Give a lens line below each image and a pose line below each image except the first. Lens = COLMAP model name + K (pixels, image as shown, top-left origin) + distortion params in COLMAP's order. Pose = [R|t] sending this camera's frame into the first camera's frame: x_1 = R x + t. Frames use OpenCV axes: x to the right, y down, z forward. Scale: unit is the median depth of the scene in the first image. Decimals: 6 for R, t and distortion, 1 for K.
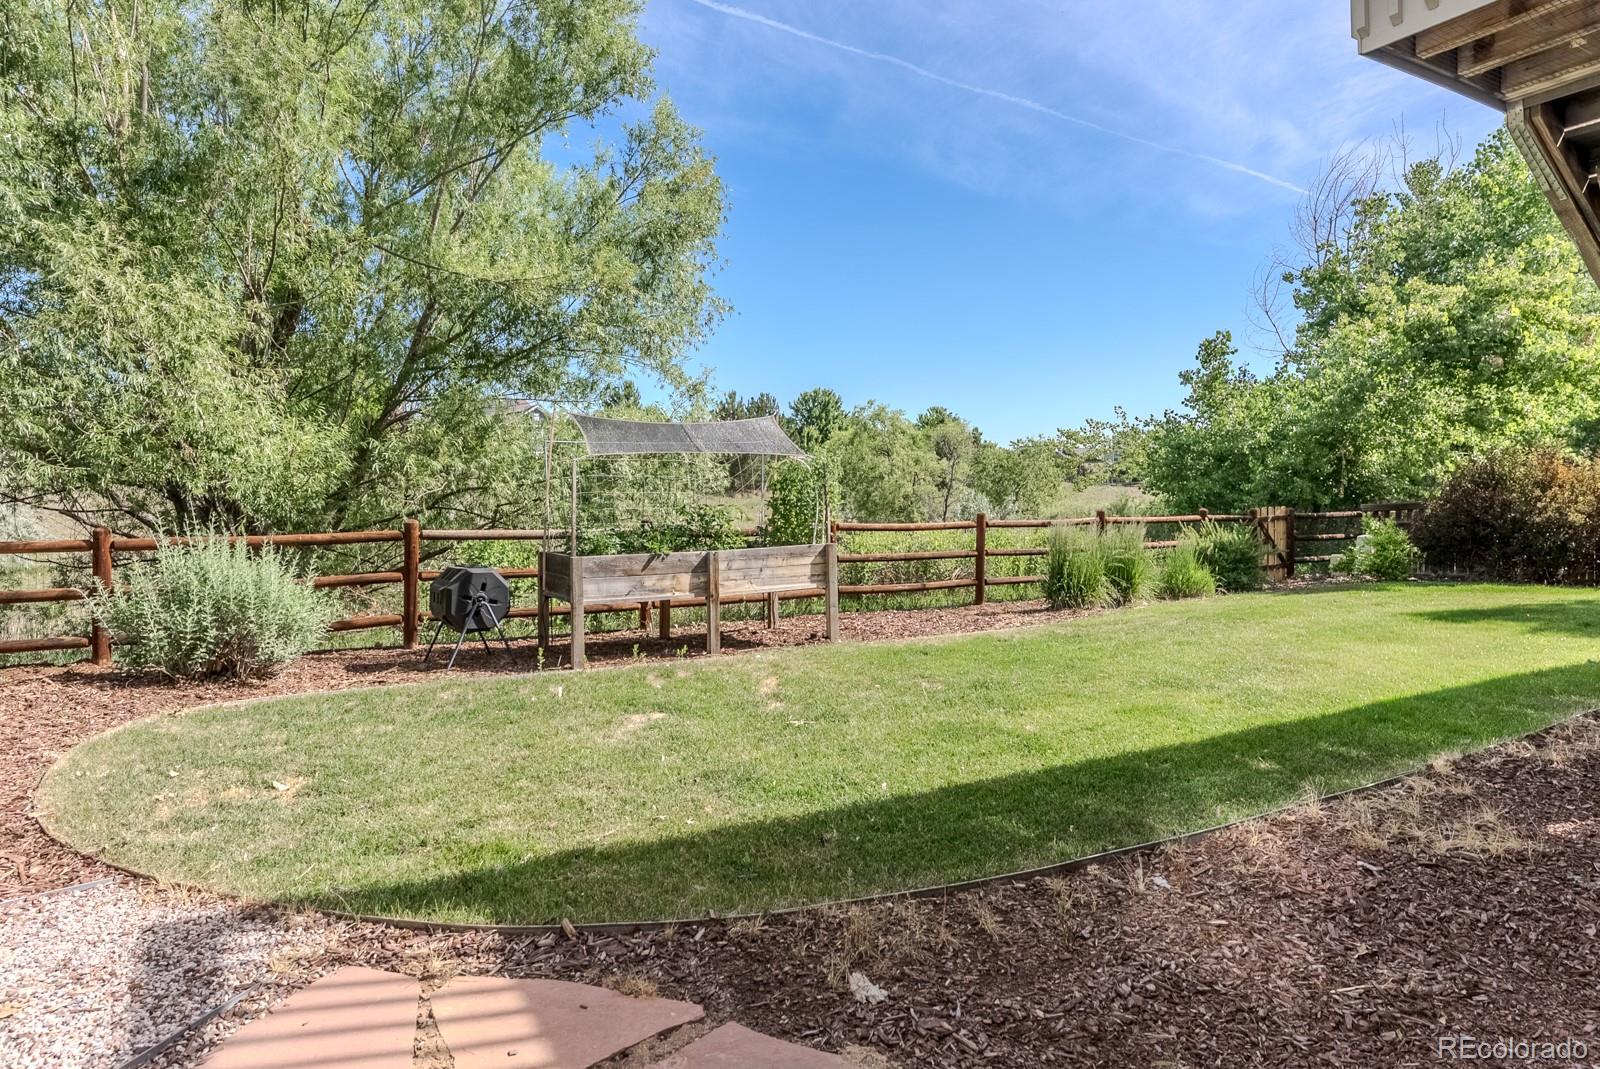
lens RADIAL K [[783.0, 0, 791.8], [0, 783.0, 520.4], [0, 0, 1]] dist [-0.004063, -0.002964]
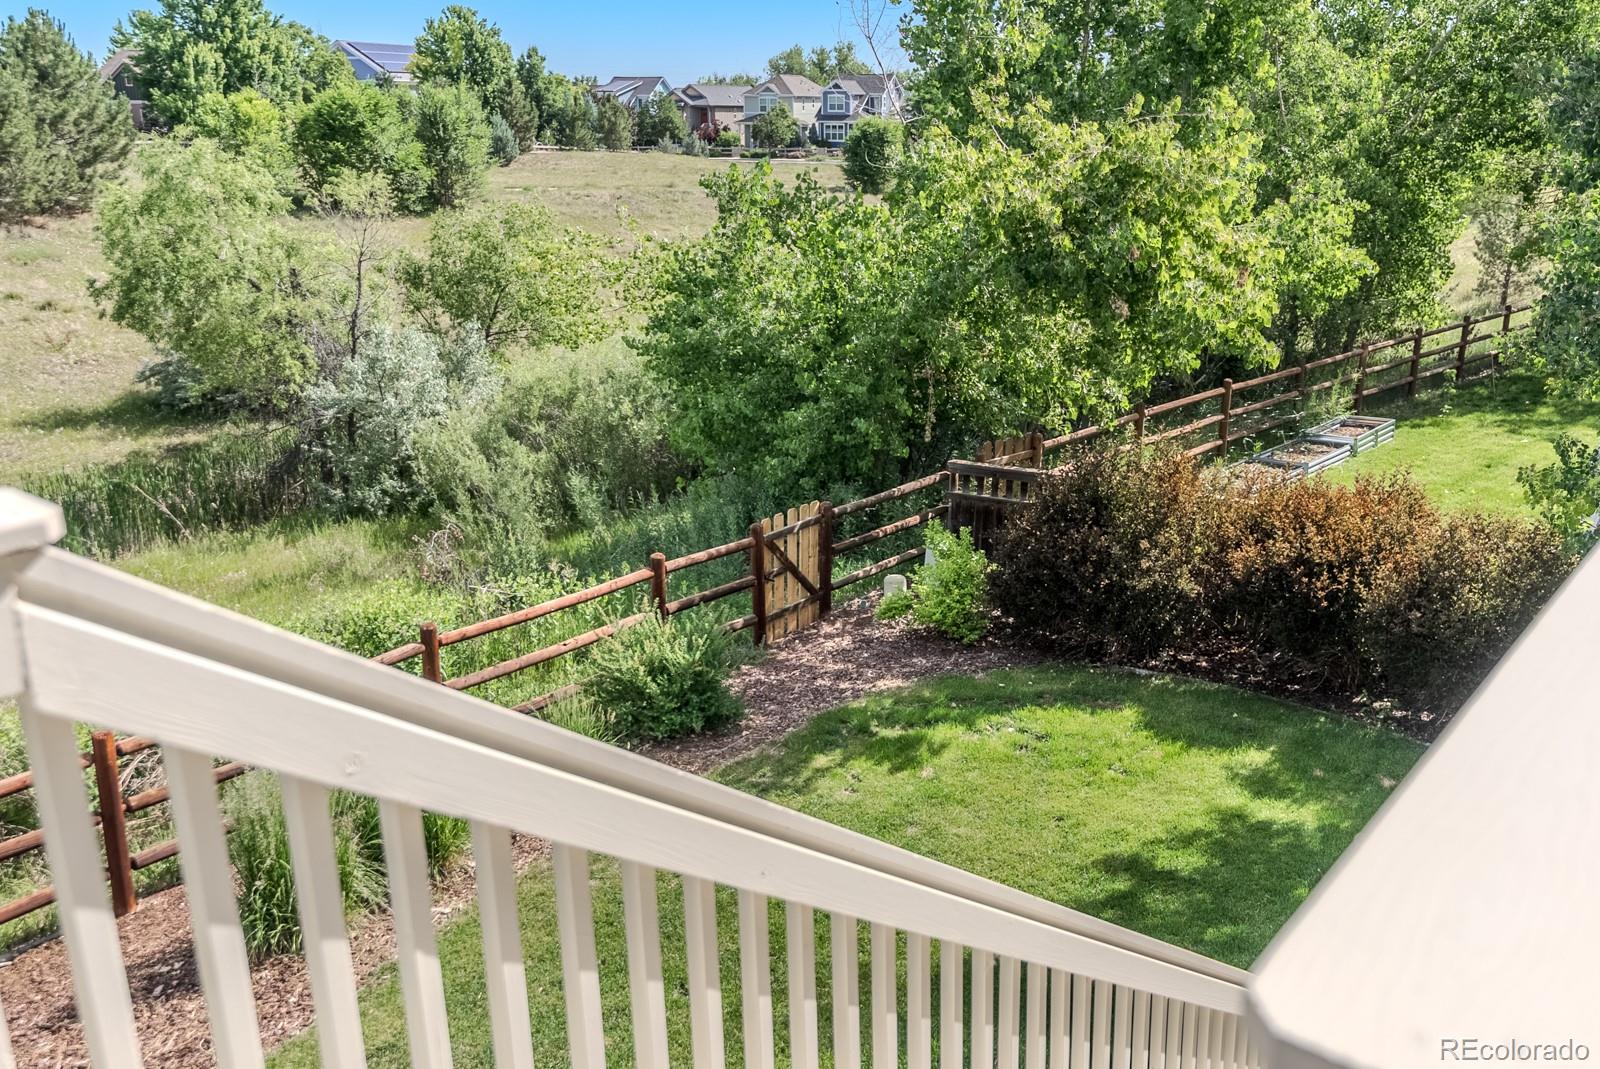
lens RADIAL K [[1209.8, 0, 796.7], [0, 1209.8, 540.2], [0, 0, 1]] dist [0.000413, -0.002918]
pose [[0.923021, -0.099634, 0.371626, 0.285129], [-0.017609, 0.953937, 0.299490, -0.259769], [-0.384347, -0.282979, 0.878749, 0.217706]]
